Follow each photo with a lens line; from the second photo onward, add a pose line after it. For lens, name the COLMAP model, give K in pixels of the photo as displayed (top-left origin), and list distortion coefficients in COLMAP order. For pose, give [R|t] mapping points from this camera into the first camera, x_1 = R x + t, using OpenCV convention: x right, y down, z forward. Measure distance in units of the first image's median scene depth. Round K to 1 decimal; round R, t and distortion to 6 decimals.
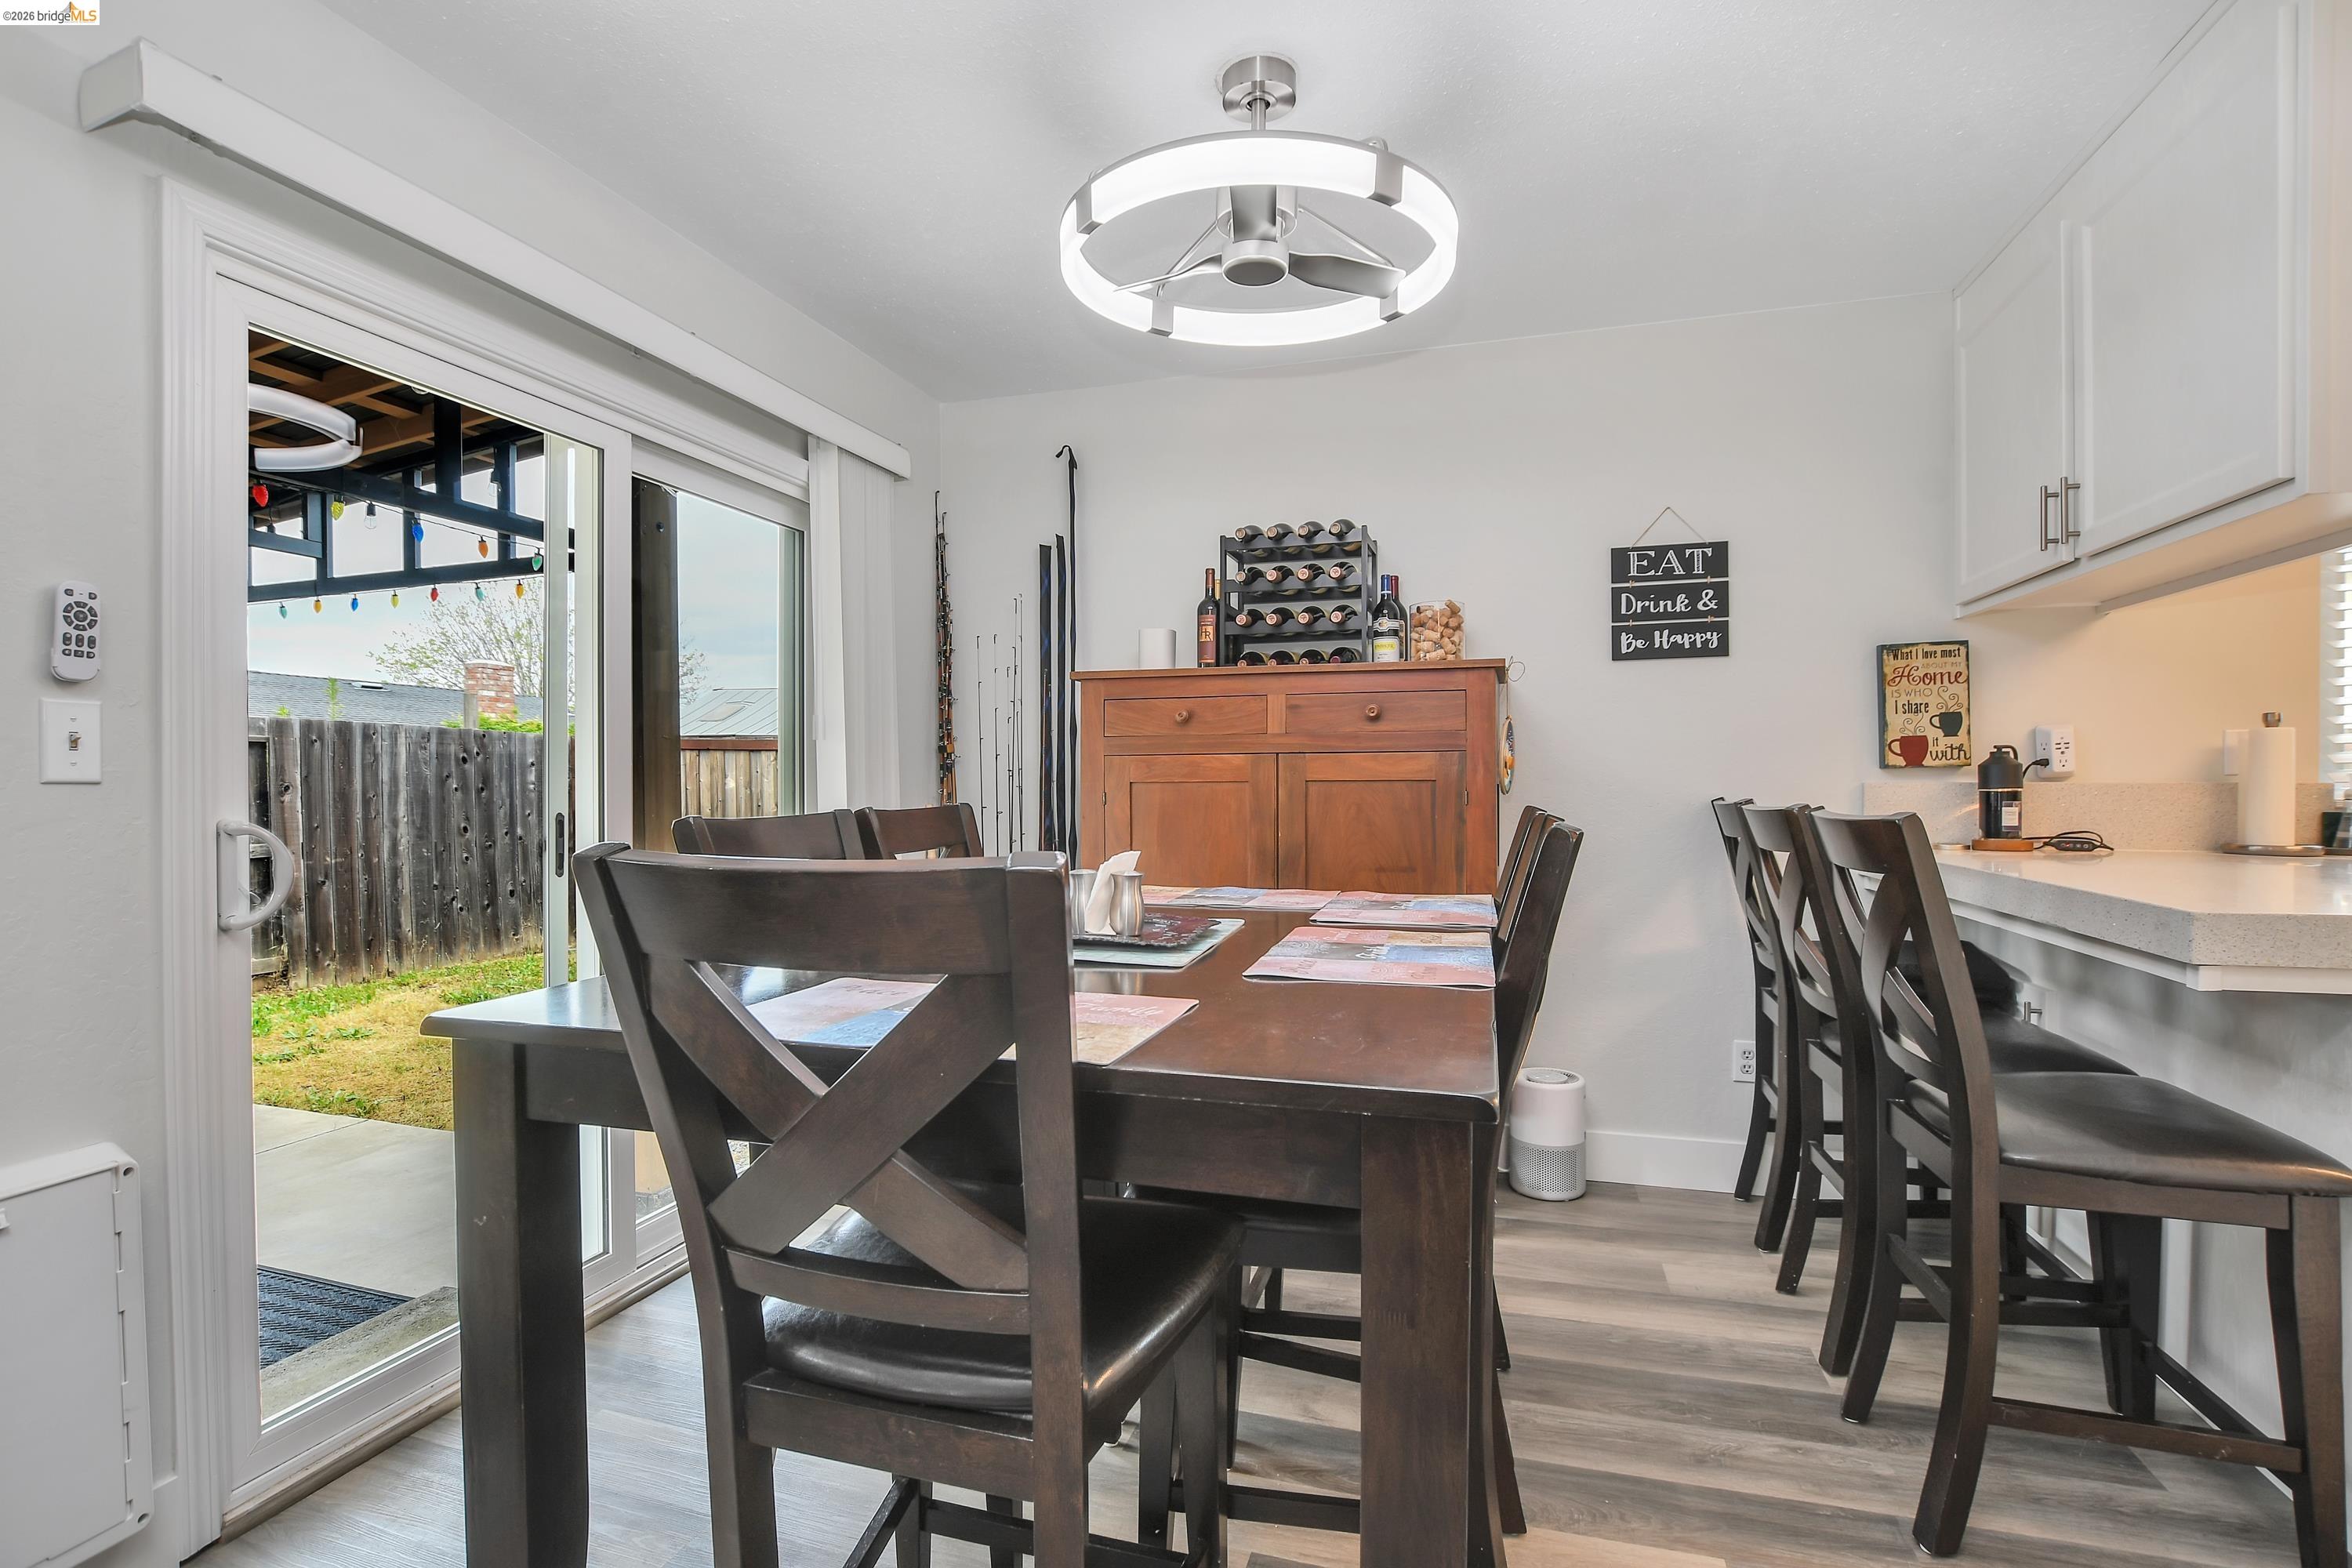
lens RADIAL K [[1113.4, 0, 1153.4], [0, 1113.4, 797.7], [0, 0, 1]] dist [-0.027584, 0.001864]
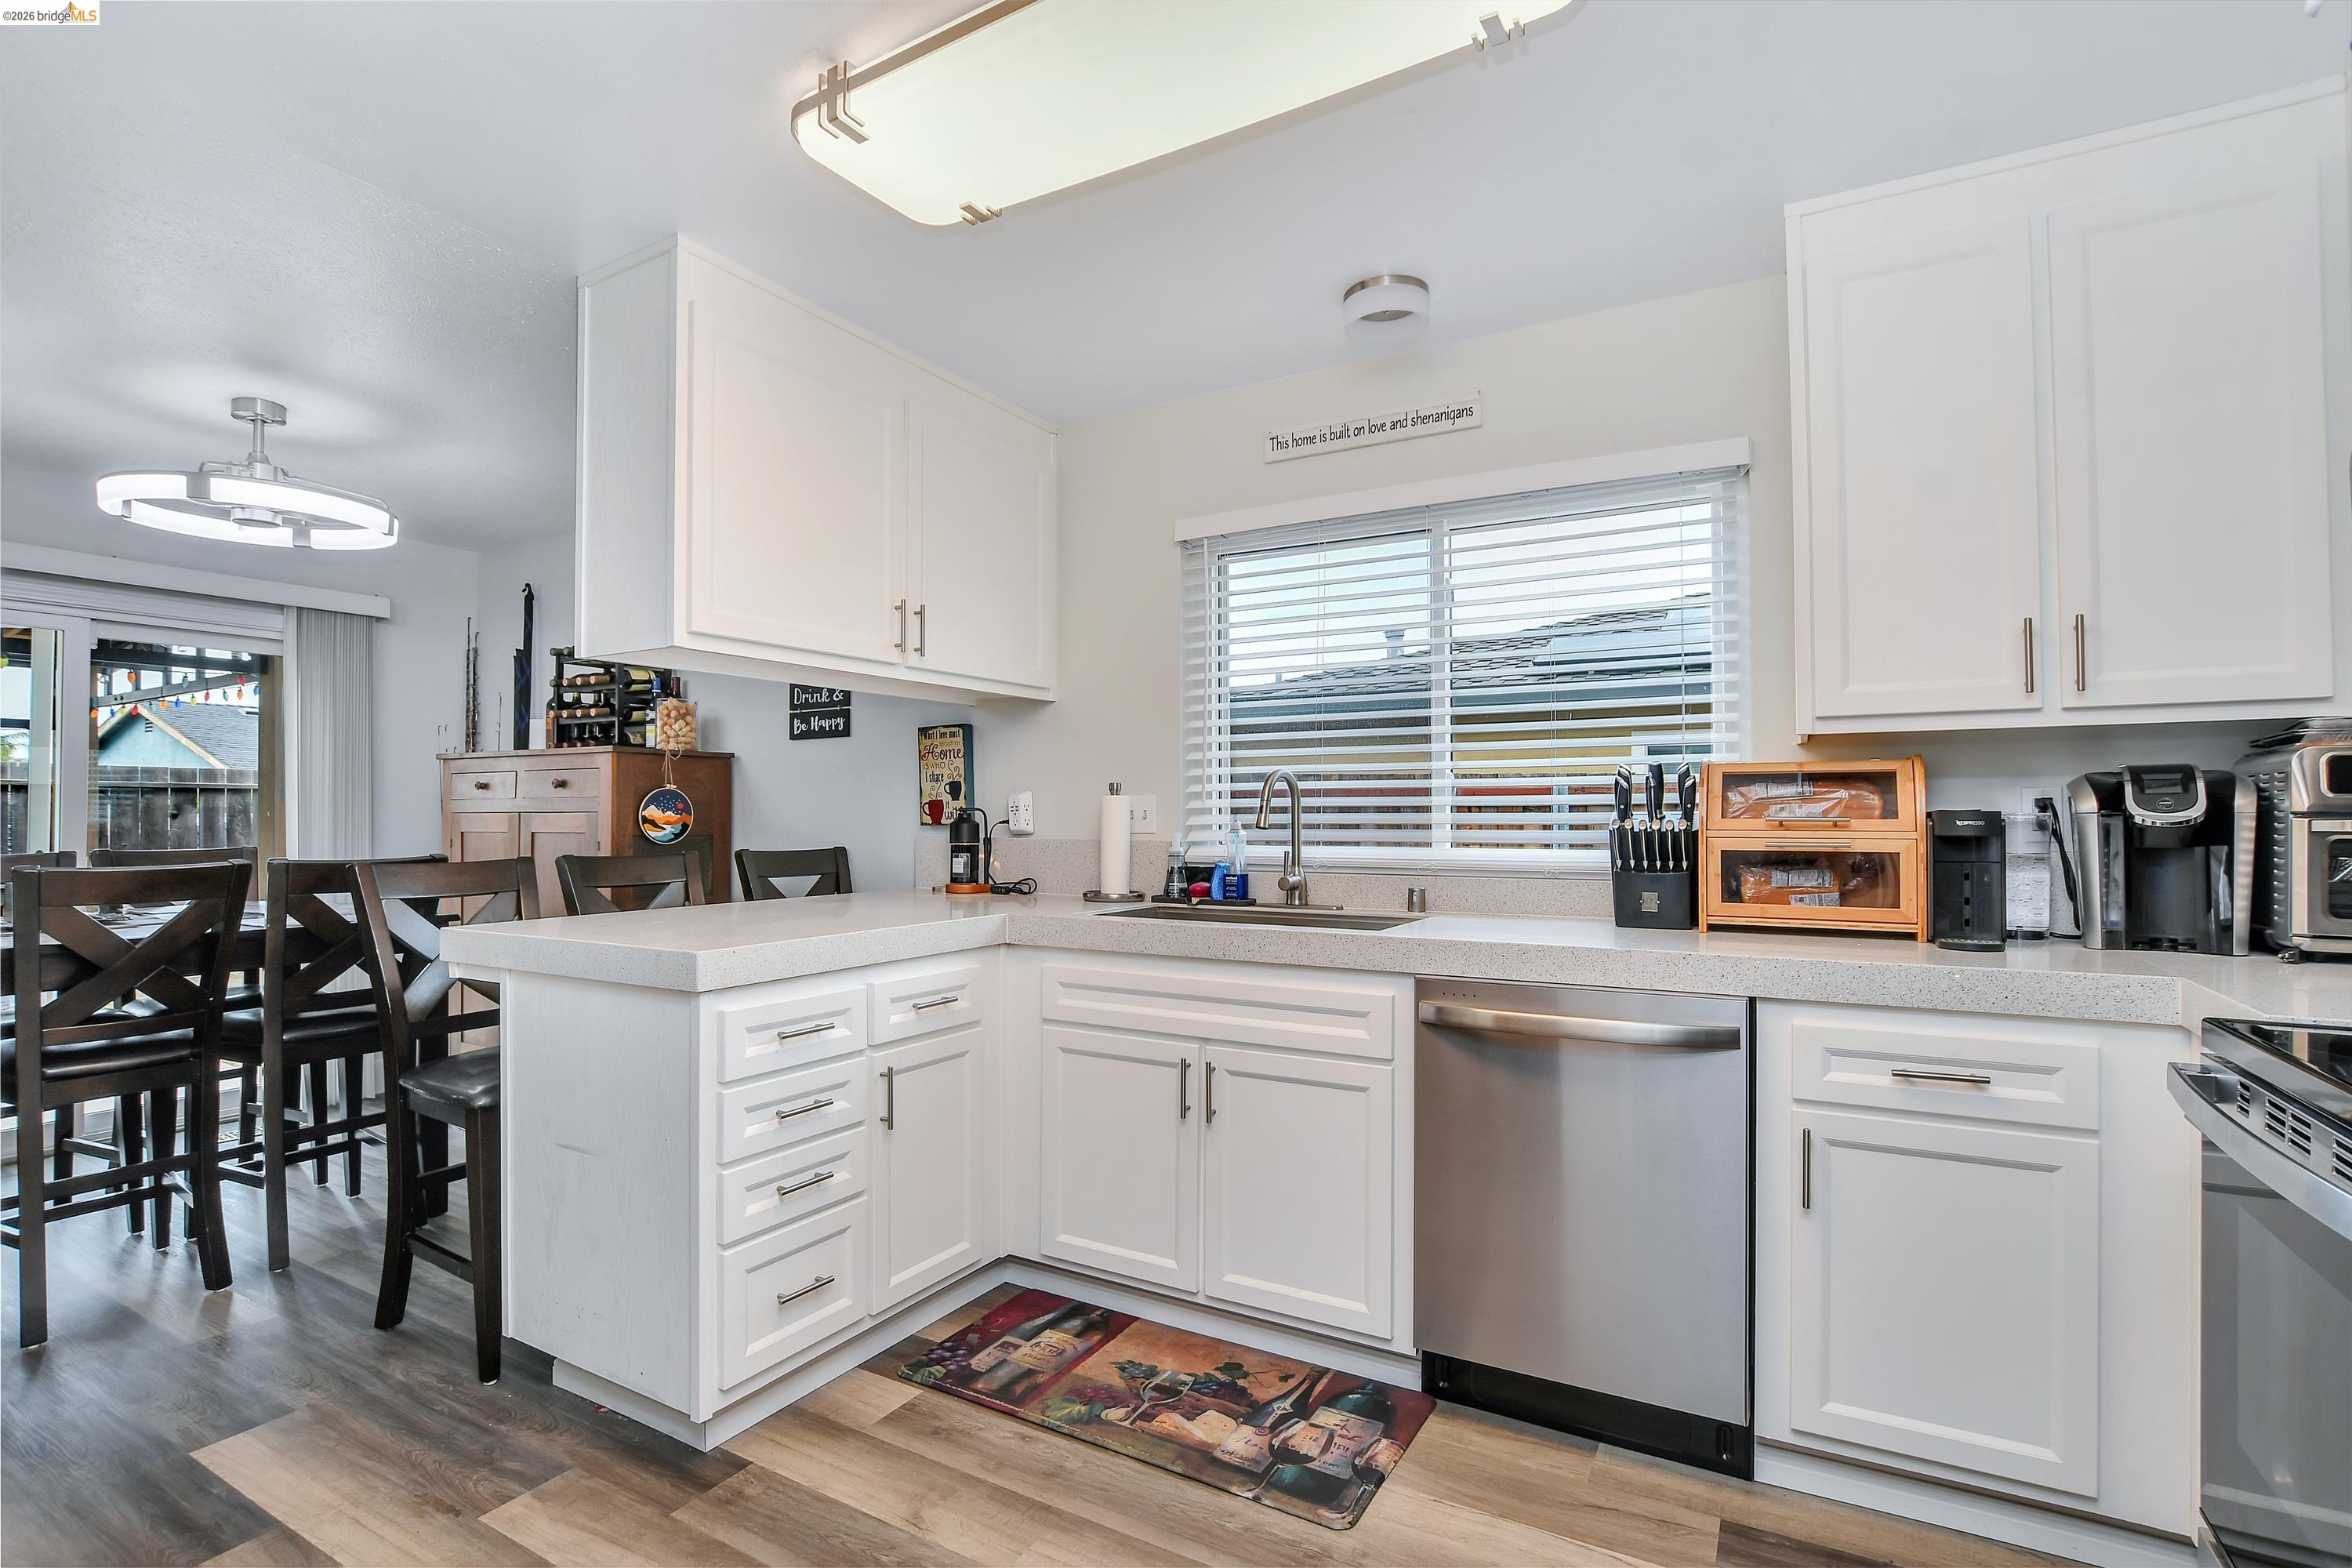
lens RADIAL K [[1113.4, 0, 1153.4], [0, 1113.4, 797.7], [0, 0, 1]] dist [-0.027584, 0.001864]
pose [[0.976716, -0.001357, -0.214534, 1.213230], [-0.004290, 0.999657, -0.025854, -0.027003], [0.214496, 0.026173, 0.976374, -0.190383]]
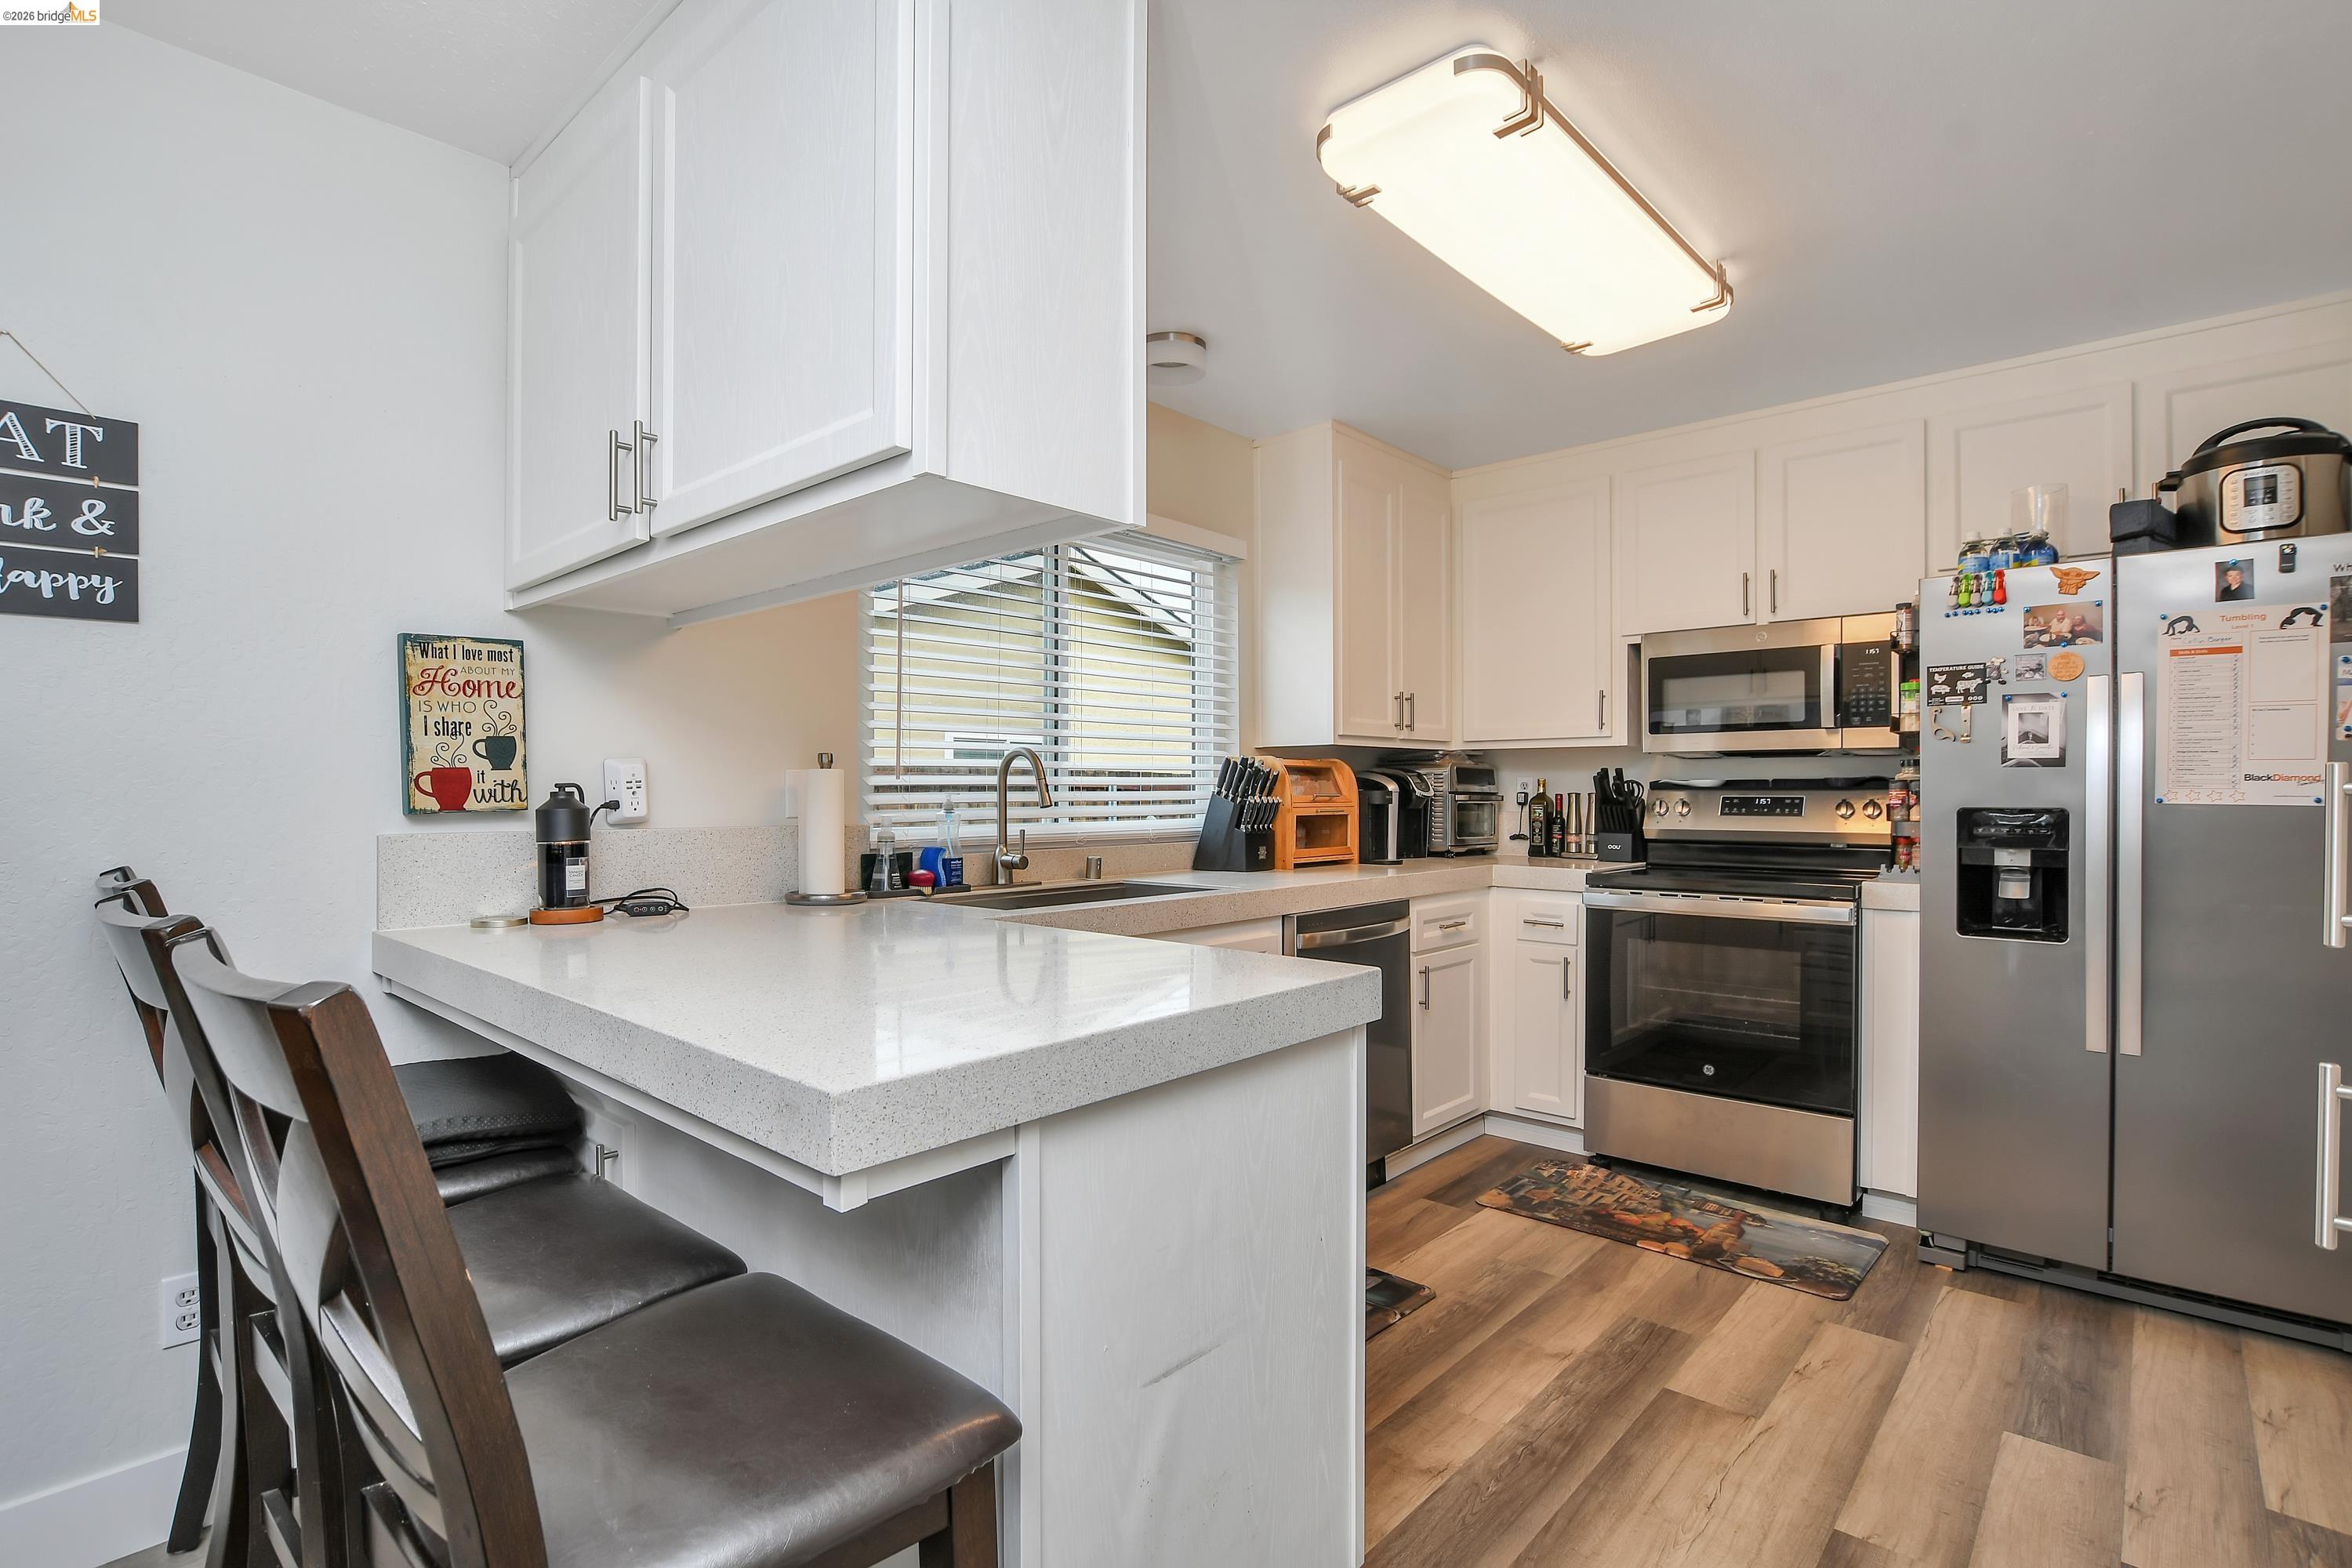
lens RADIAL K [[1113.4, 0, 1153.4], [0, 1113.4, 797.7], [0, 0, 1]] dist [-0.027584, 0.001864]
pose [[0.420823, -0.001953, 0.907141, 0.242311], [0.012468, 0.999916, -0.003631, -0.029038], [-0.907057, 0.012838, 0.420812, 0.296605]]
